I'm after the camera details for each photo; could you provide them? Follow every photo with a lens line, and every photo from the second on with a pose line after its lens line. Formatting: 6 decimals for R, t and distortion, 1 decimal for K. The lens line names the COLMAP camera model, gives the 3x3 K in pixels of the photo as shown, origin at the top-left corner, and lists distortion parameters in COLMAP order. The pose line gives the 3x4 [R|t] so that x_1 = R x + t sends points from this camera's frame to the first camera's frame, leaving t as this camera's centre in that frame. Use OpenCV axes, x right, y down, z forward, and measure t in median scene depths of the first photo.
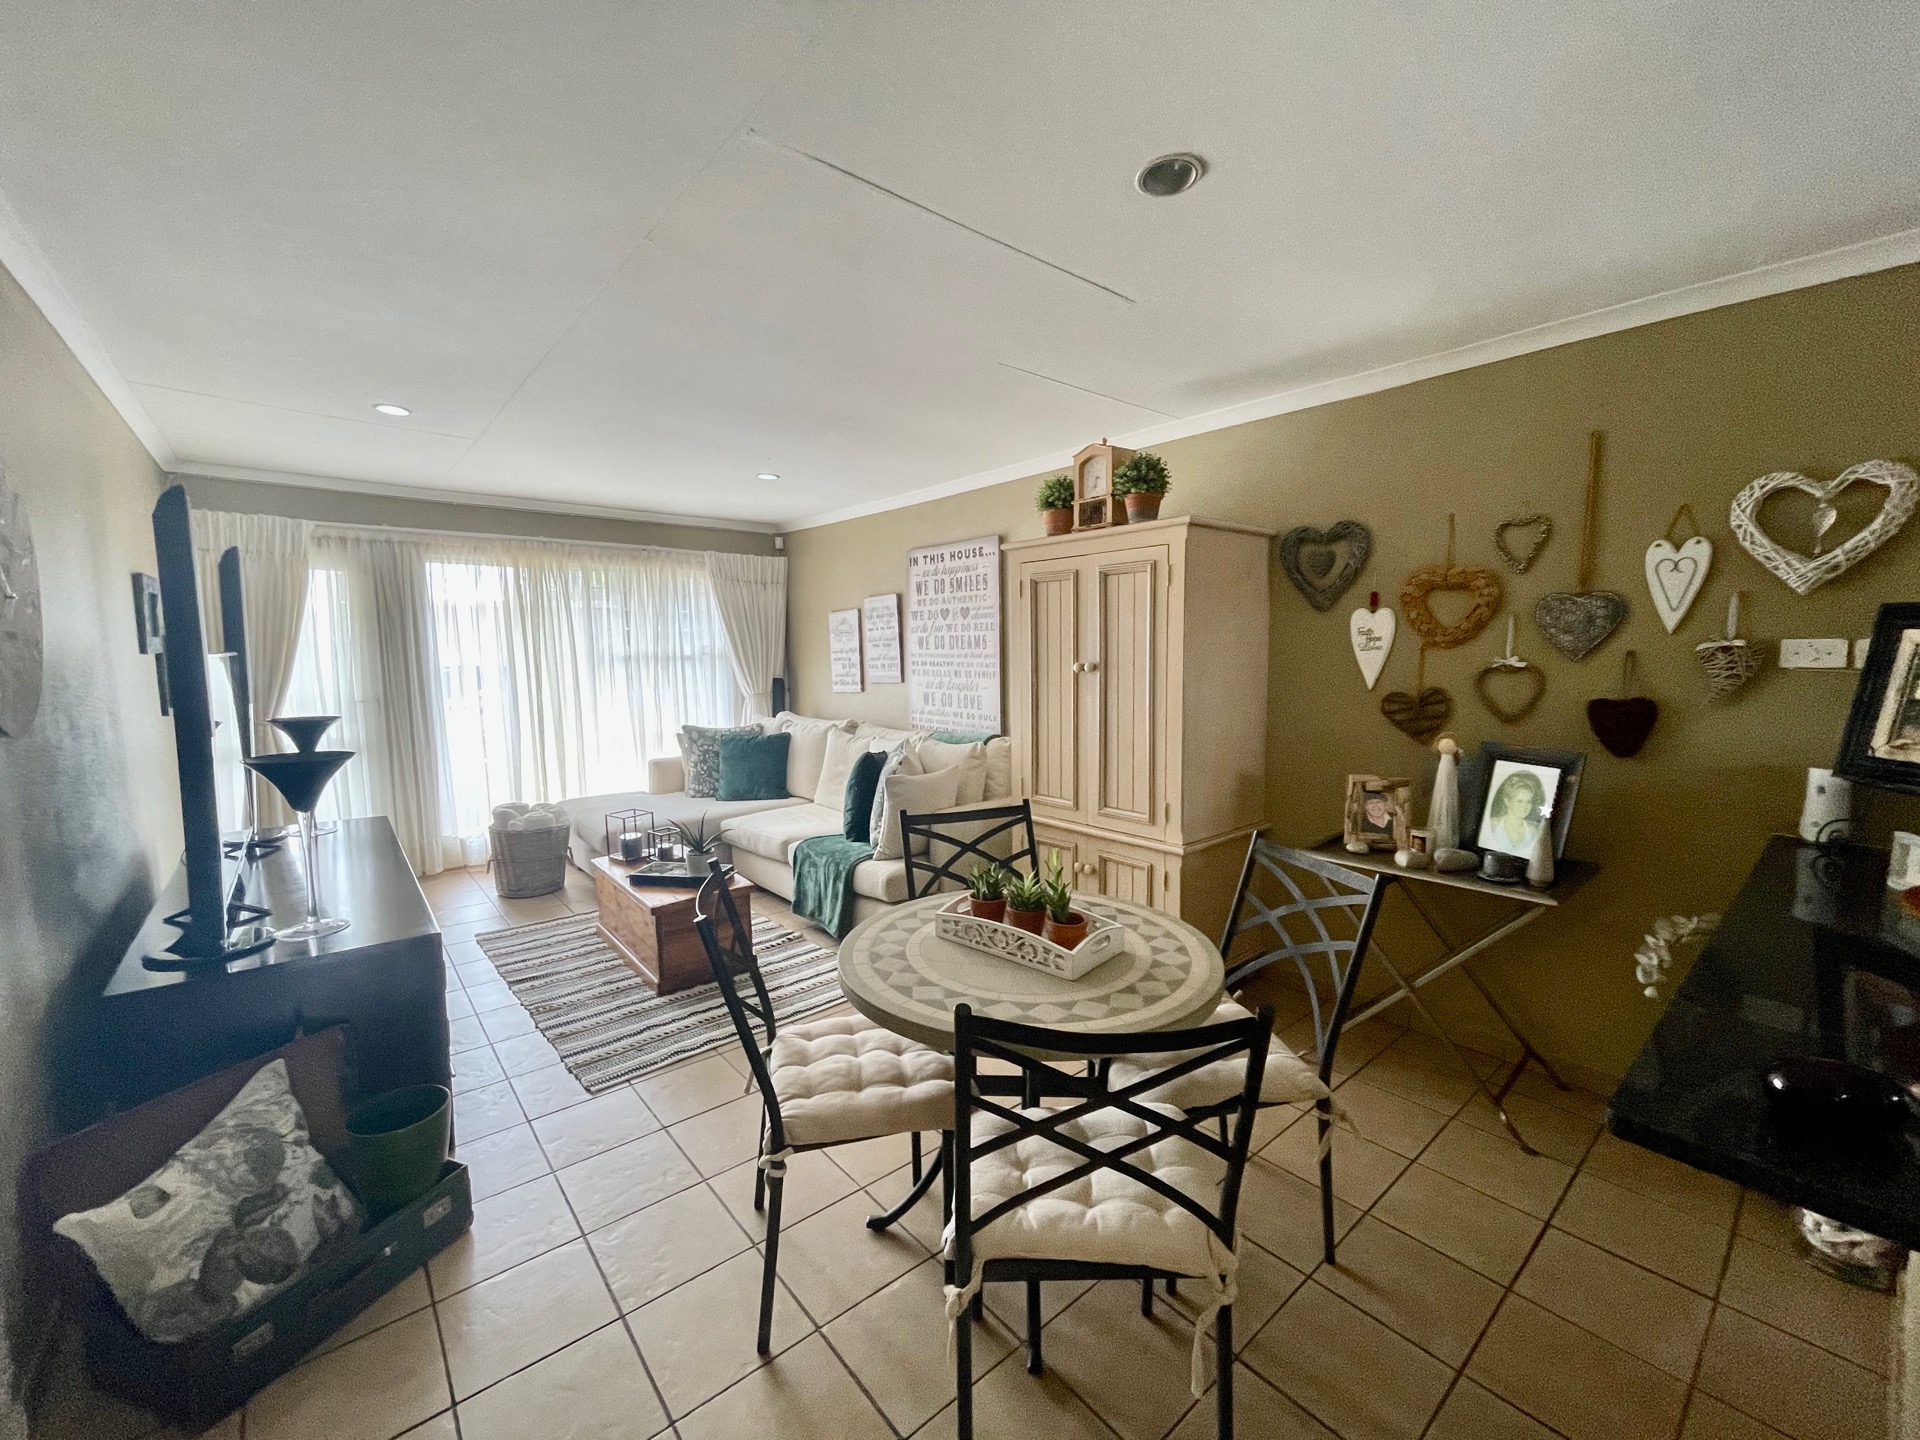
lens RADIAL K [[778.0, 0, 967.7], [0, 778.0, 723.8], [0, 0, 1]] dist [-0.002257, 0.000215]
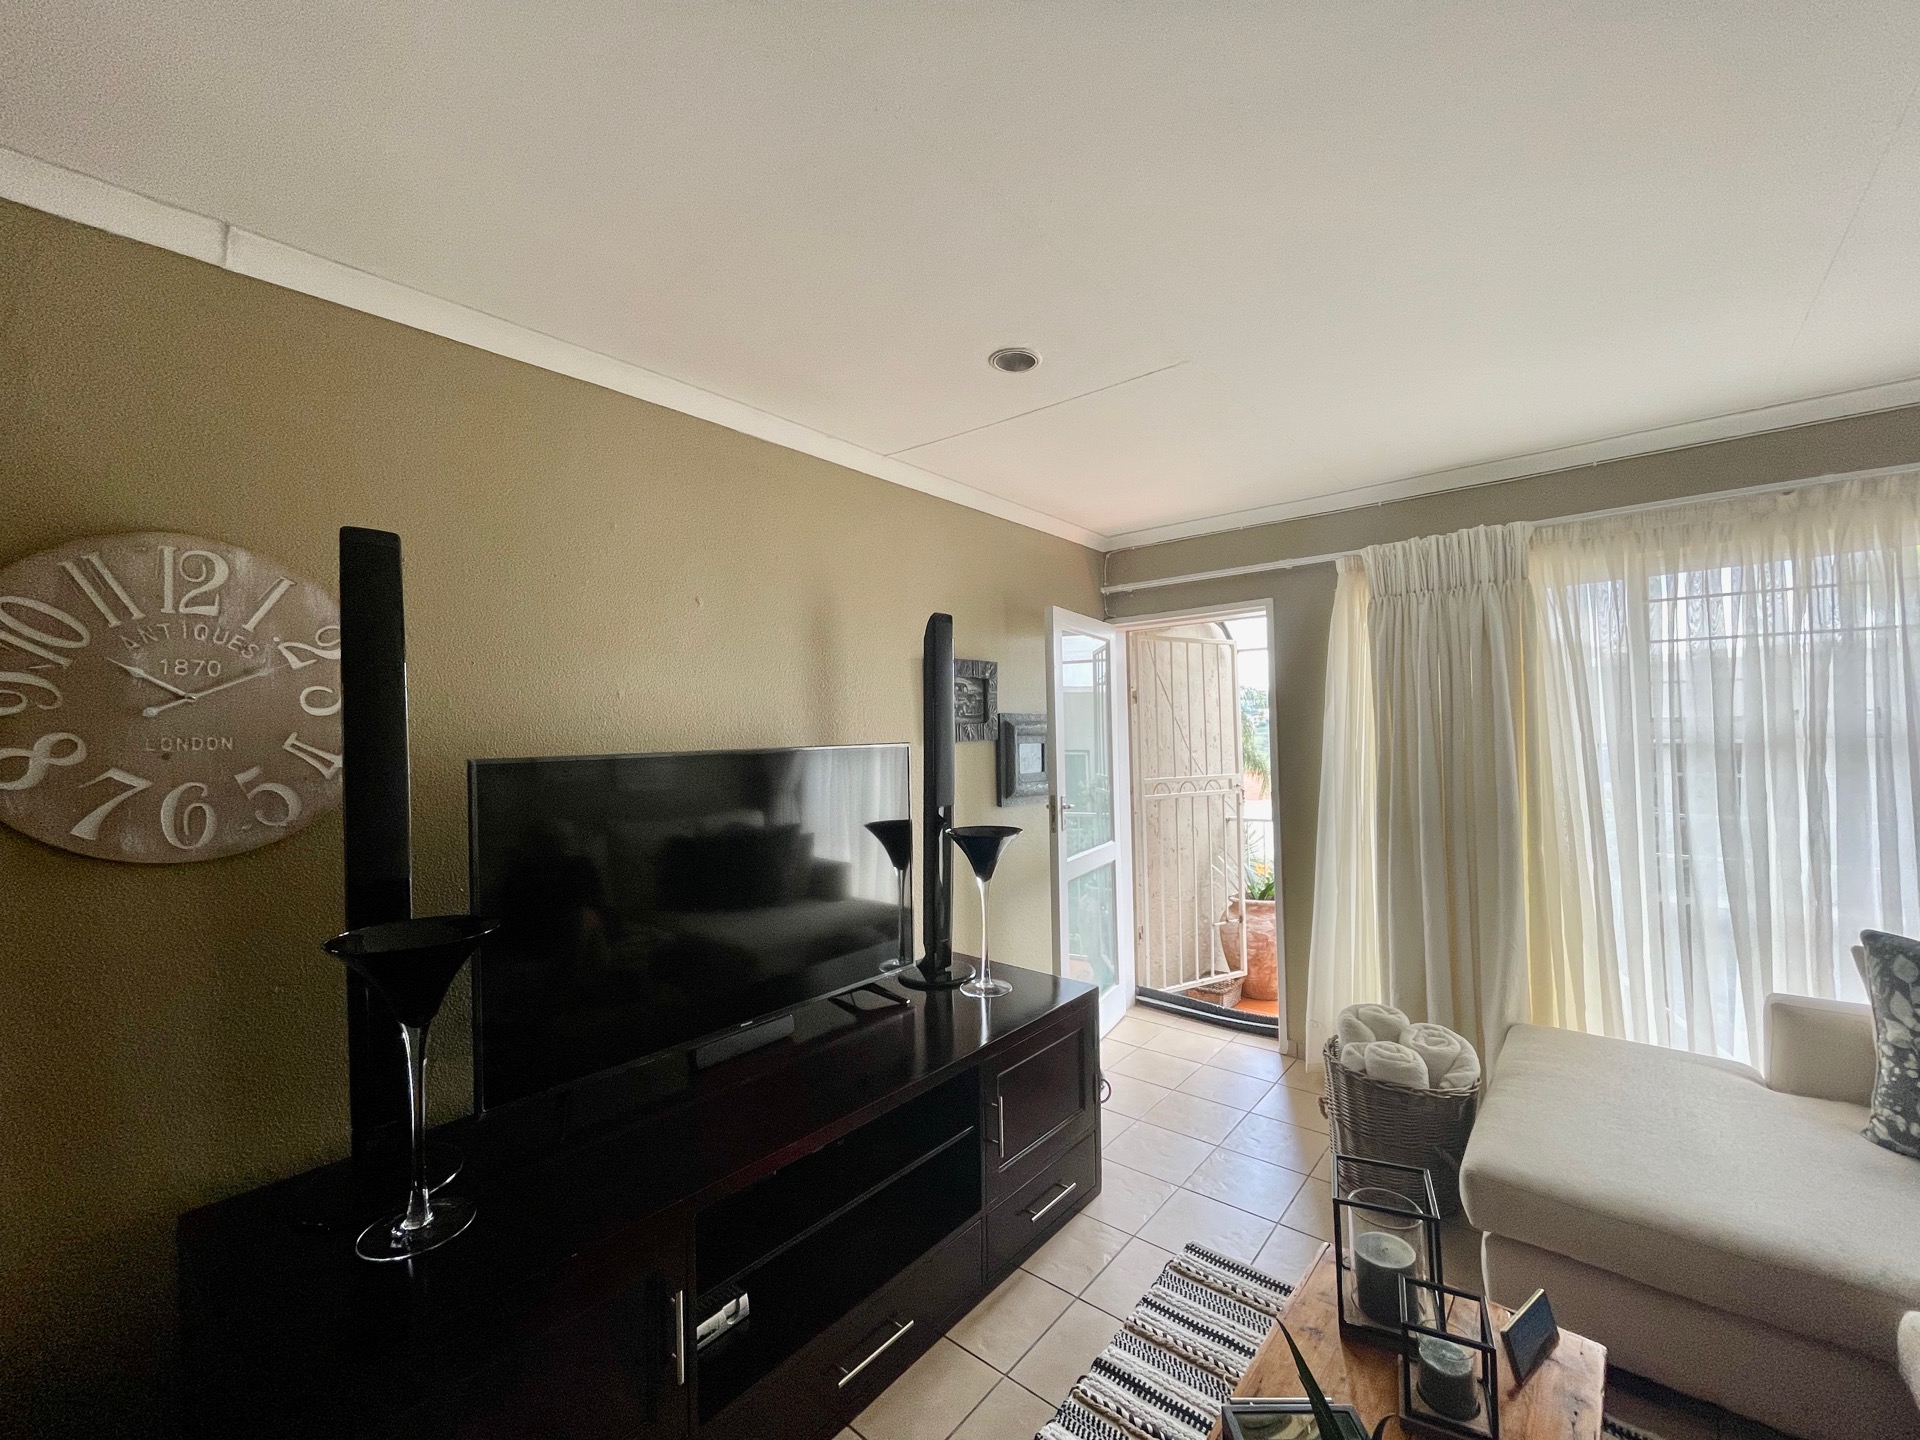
lens RADIAL K [[778.0, 0, 965.3], [0, 778.0, 728.1], [0, 0, 1]] dist [-0.002257, 0.000215]
pose [[0.169367, -0.011421, -0.985487, -0.093422], [-0.081806, 0.996319, -0.025606, -0.059761], [0.982152, 0.084955, 0.167809, 0.623107]]
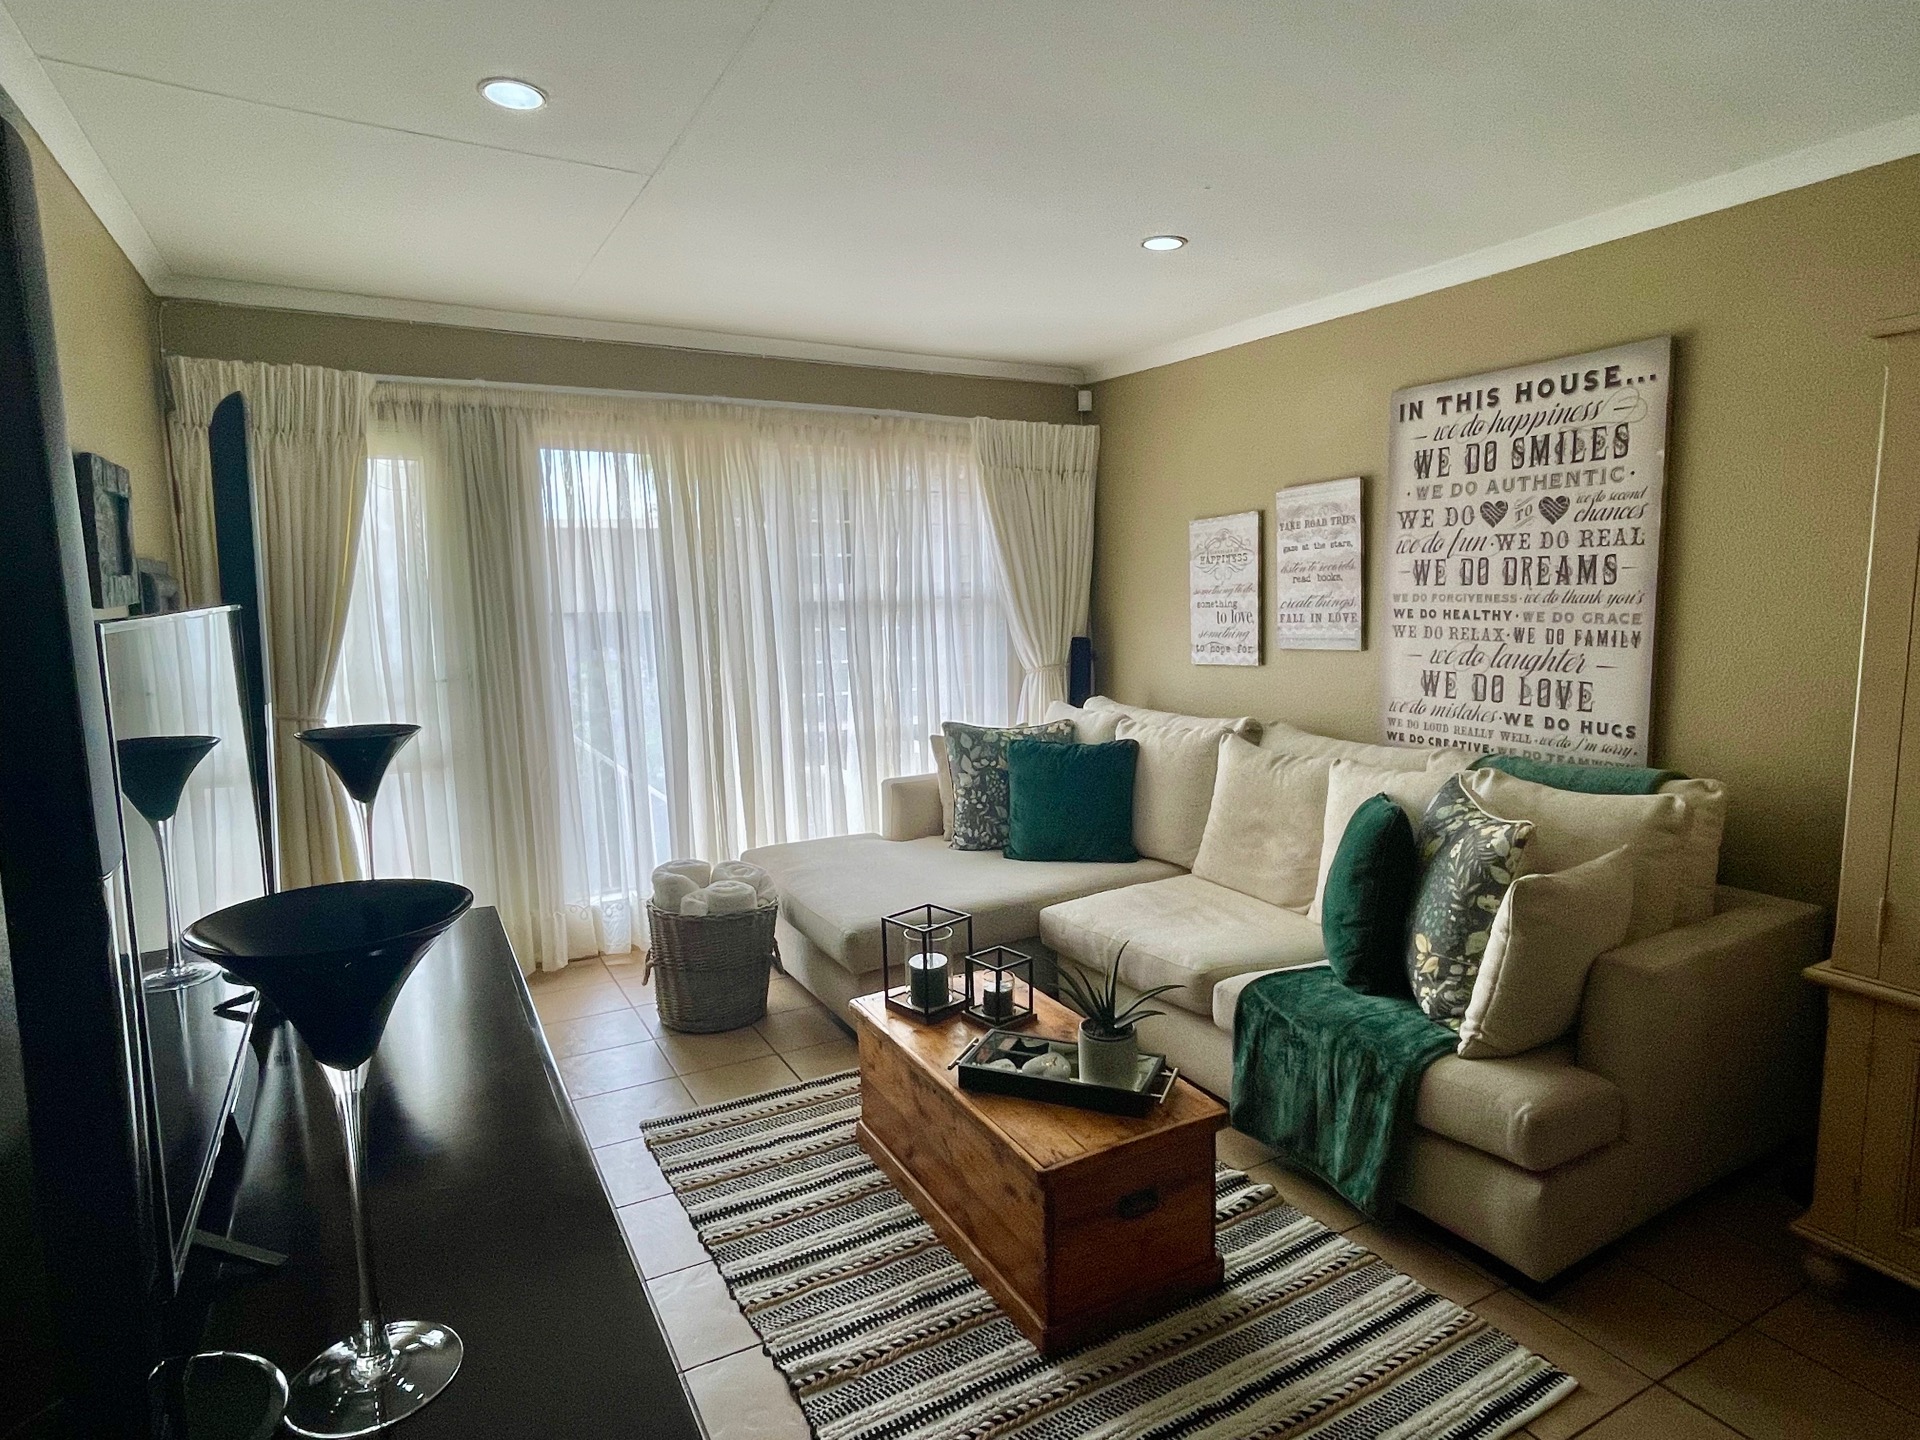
lens RADIAL K [[1078.9, 0, 970.1], [0, 1078.9, 726.4], [0, 0, 1]] dist [0.010067, -0.006982]
pose [[0.980391, 0.017674, -0.196270, -0.231813], [-0.010710, 0.999277, 0.036486, -0.029687], [0.196773, -0.033668, 0.979871, 0.275785]]
